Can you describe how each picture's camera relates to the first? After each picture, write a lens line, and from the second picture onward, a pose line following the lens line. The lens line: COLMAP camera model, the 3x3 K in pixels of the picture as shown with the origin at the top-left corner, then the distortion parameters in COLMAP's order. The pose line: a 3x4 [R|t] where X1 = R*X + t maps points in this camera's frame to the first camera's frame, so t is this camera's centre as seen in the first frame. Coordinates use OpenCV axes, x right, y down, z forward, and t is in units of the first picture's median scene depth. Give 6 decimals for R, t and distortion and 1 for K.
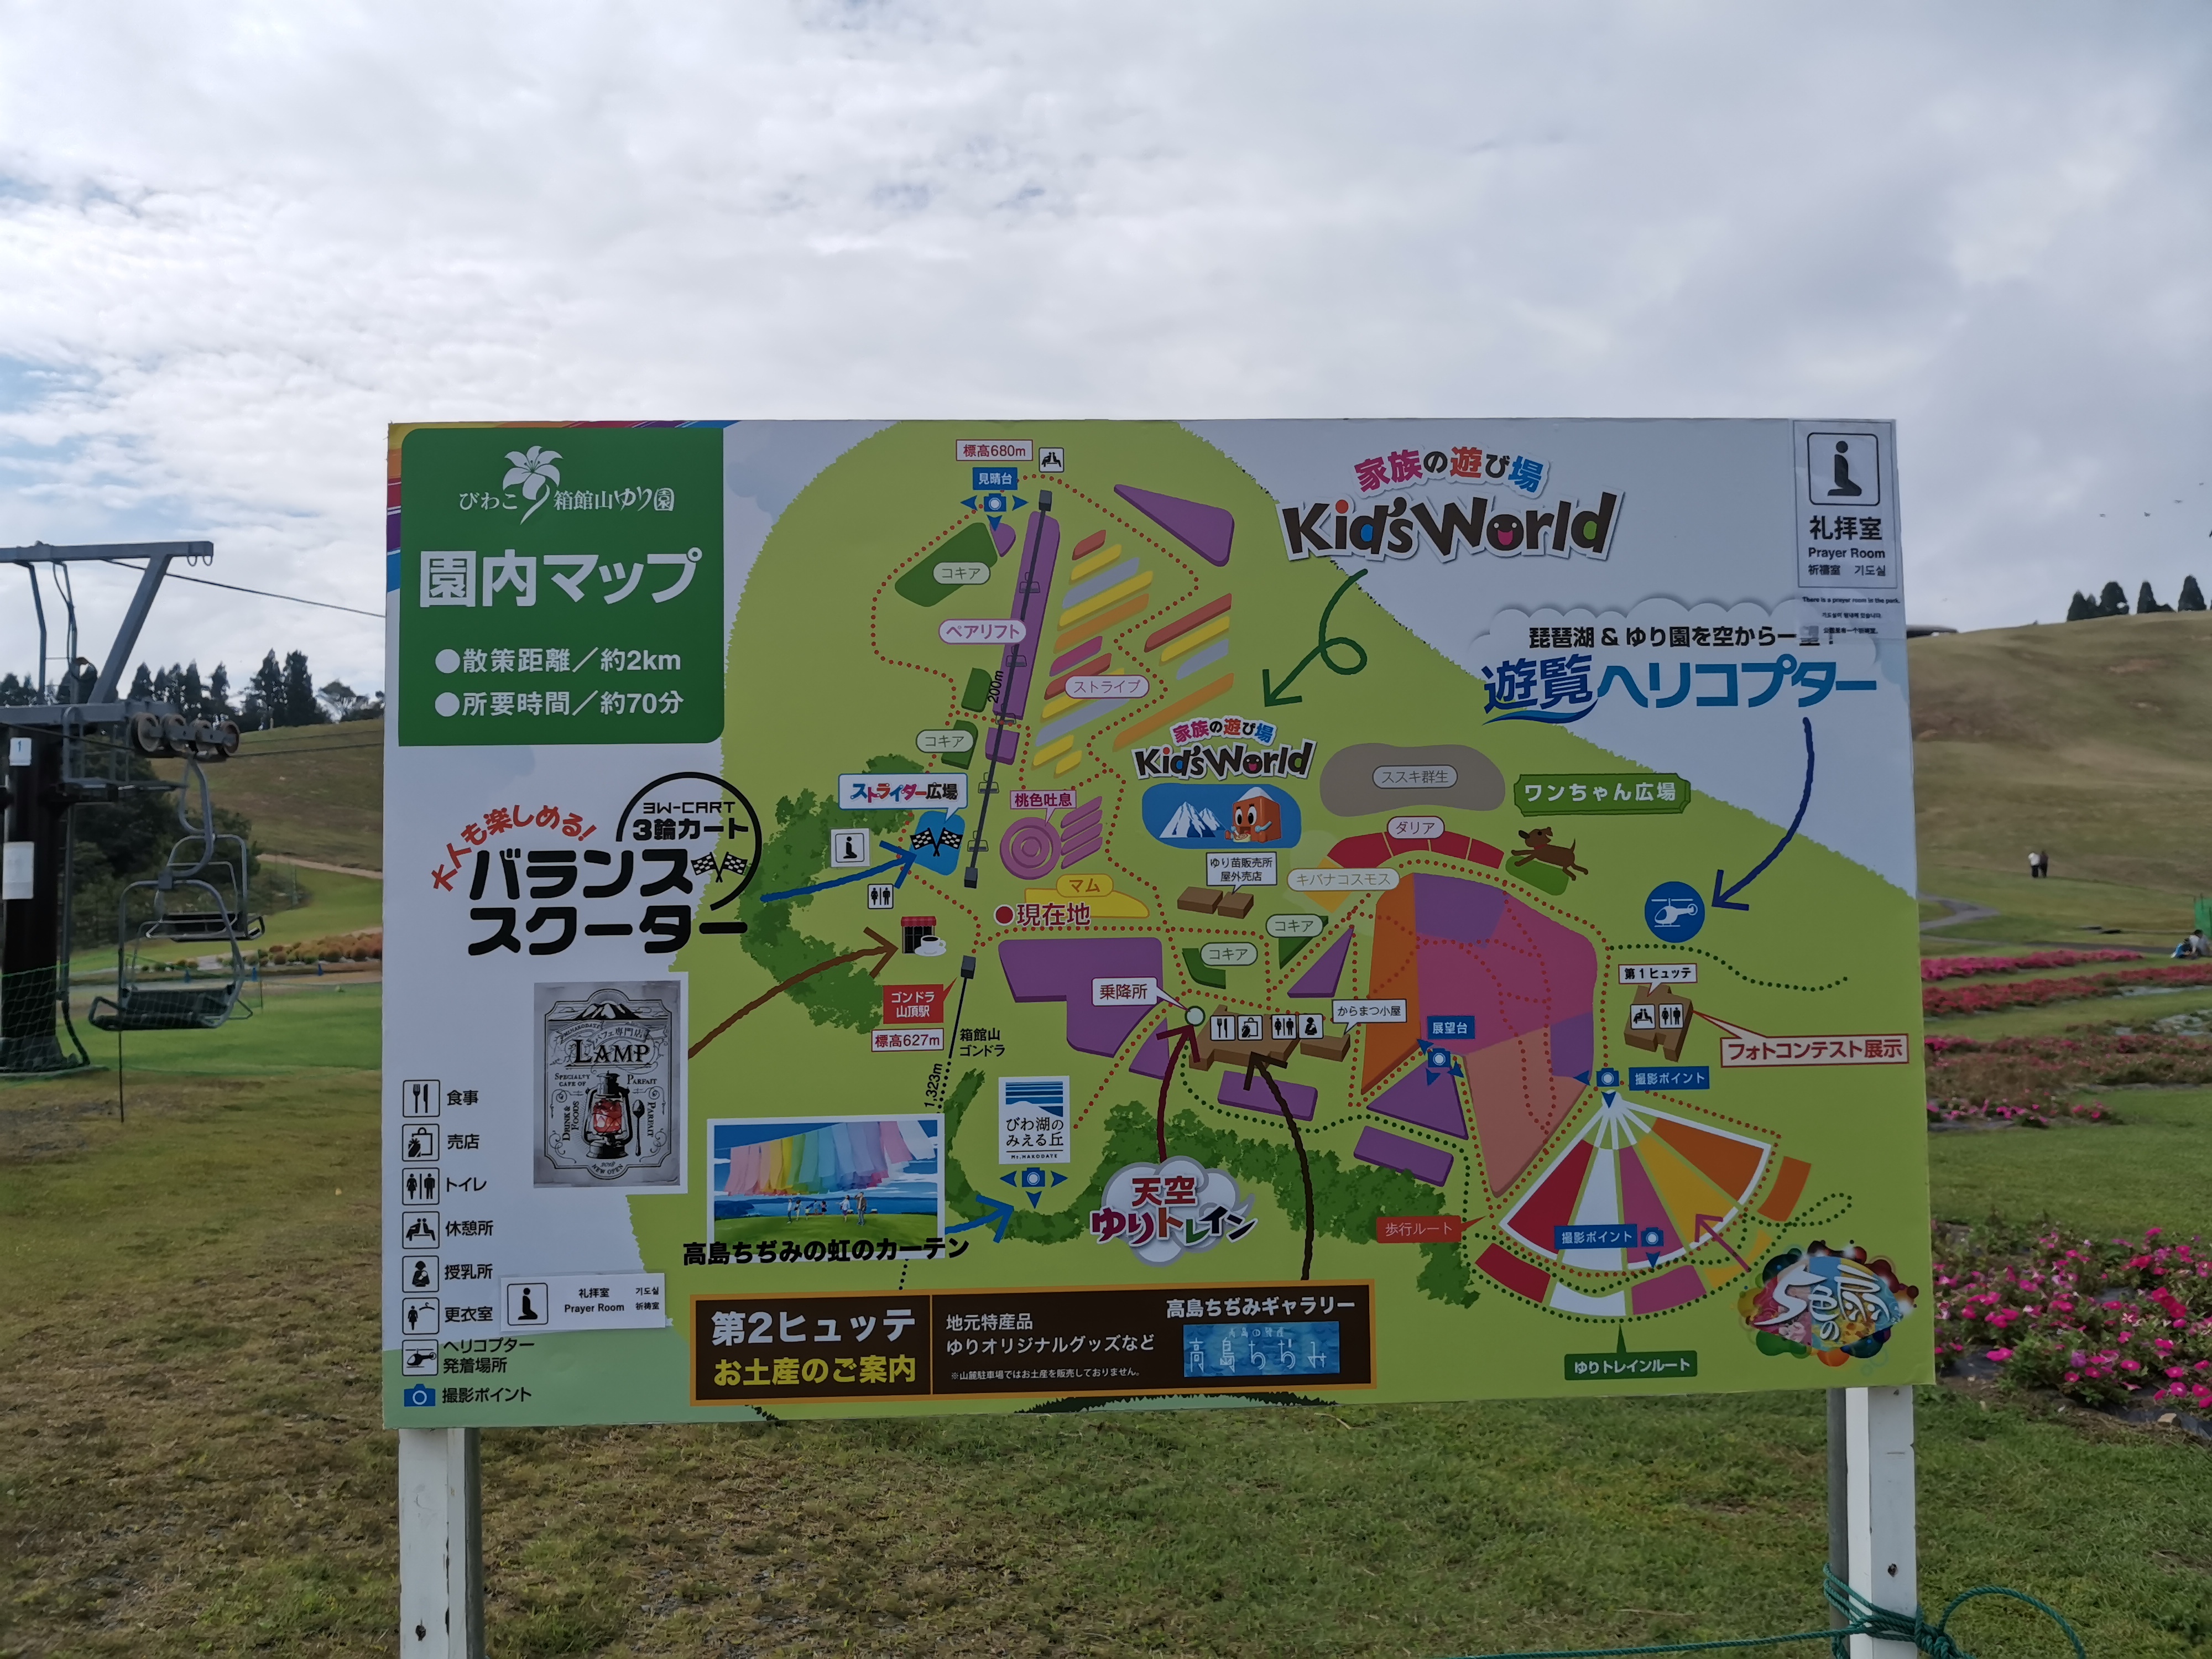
lens RADIAL K [[1654.0, 0, 1129.1], [0, 1654.0, 759.5], [0, 0, 1]] dist [-0.007824, -0.044359]
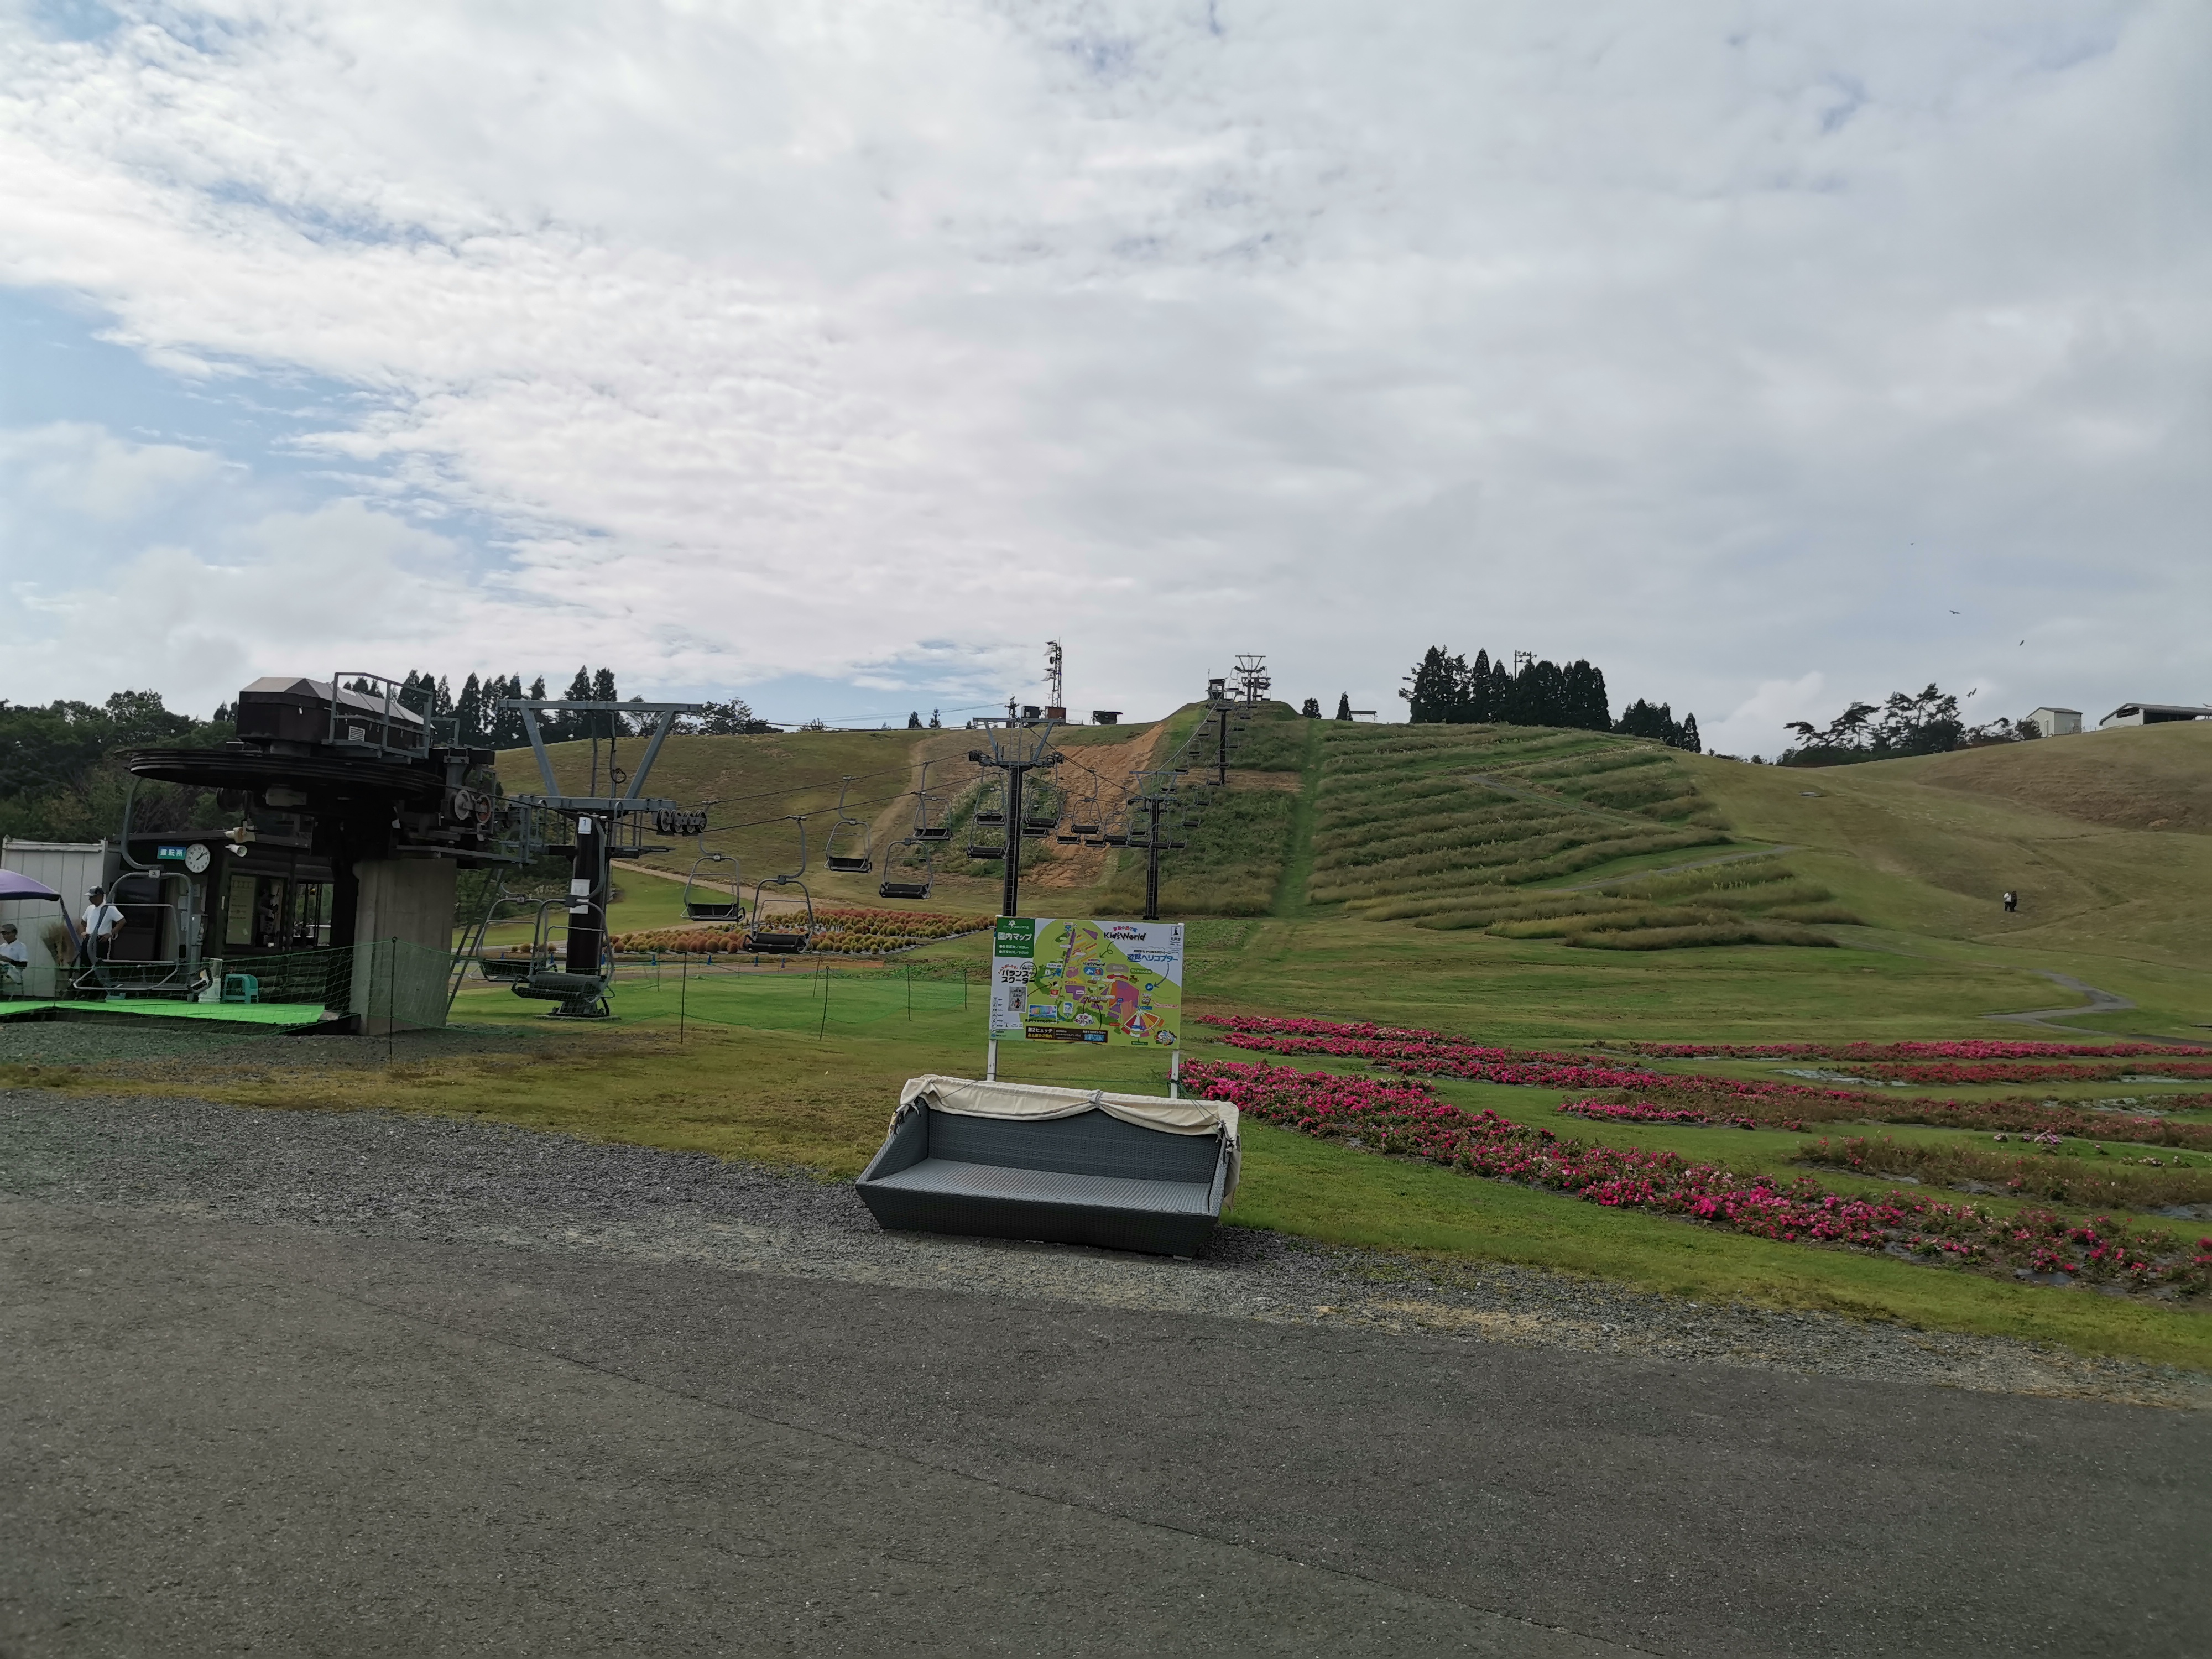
lens RADIAL K [[1654.0, 0, 1105.5], [0, 1654.0, 799.1], [0, 0, 1]] dist [-0.007824, -0.044359]
pose [[0.986861, 0.052286, -0.152880, 1.286823], [-0.051160, 0.998627, 0.011294, -0.886411], [0.153260, -0.003324, 0.988180, -6.859230]]
